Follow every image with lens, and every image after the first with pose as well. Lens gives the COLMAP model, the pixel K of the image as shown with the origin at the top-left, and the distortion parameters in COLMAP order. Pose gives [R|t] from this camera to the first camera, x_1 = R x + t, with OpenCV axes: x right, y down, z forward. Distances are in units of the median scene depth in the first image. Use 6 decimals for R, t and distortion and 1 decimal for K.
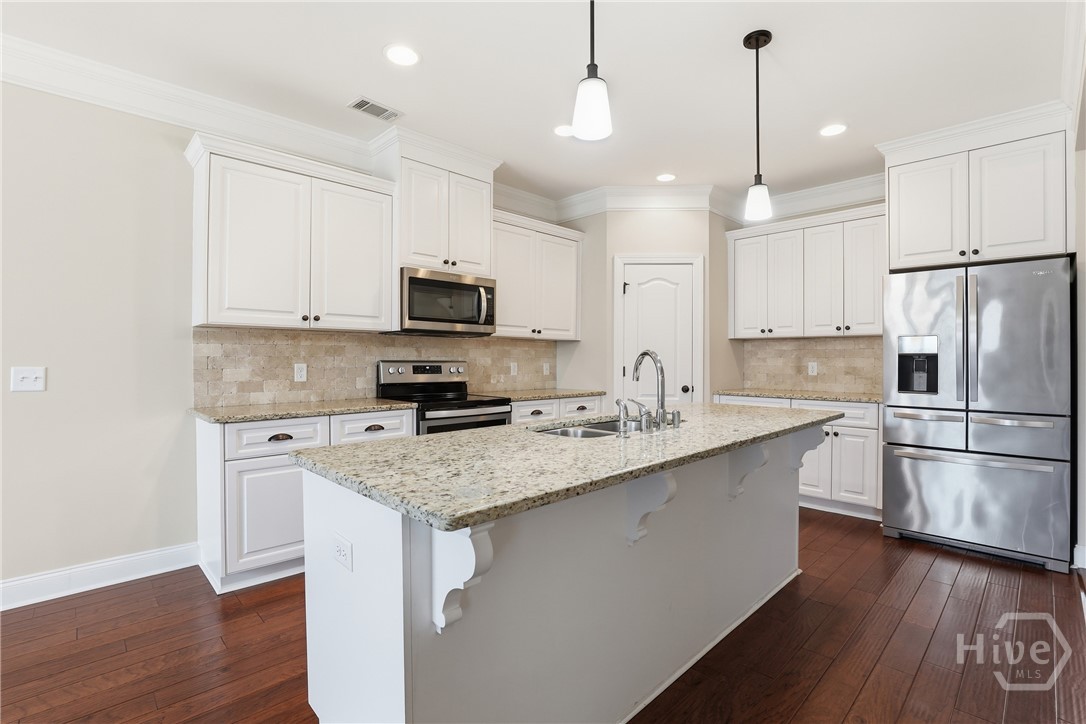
lens RADIAL K [[499.6, 0, 549.2], [0, 499.6, 356.4], [0, 0, 1]] dist [-0.025951, 0.001416]
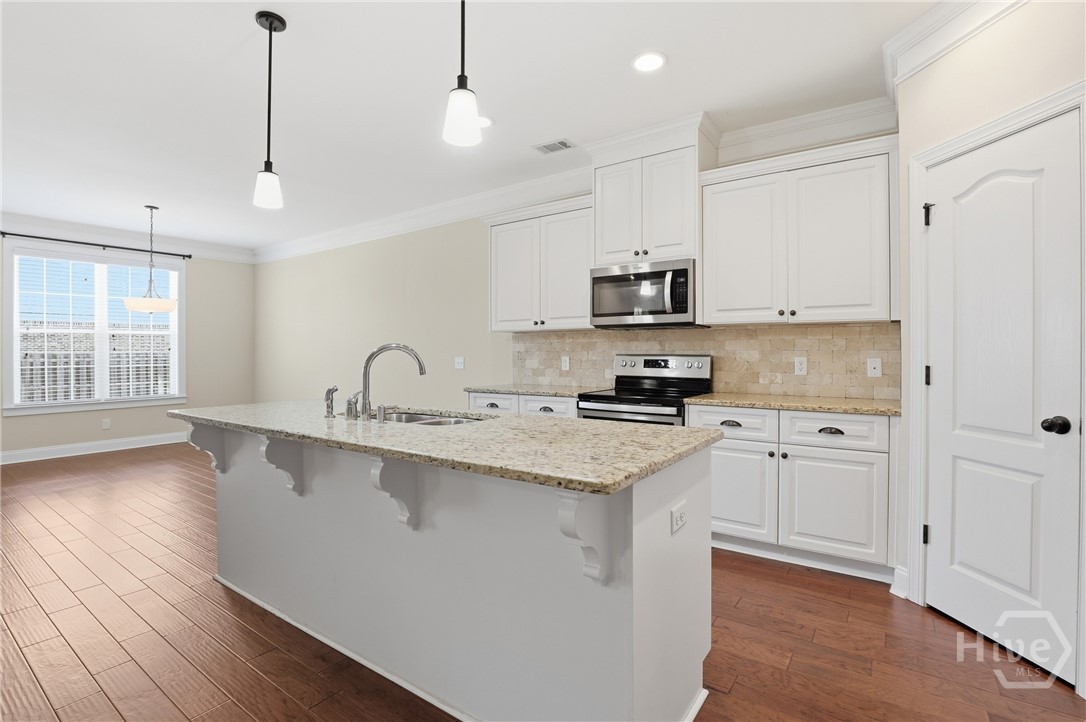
lens RADIAL K [[499.6, 0, 551.1], [0, 499.6, 356.9], [0, 0, 1]] dist [-0.025951, 0.001416]
pose [[0.190113, 0.007524, -0.981733, 0.656071], [0.009967, 0.999904, 0.009594, 0.001877], [0.981712, -0.011609, 0.190020, 0.590331]]
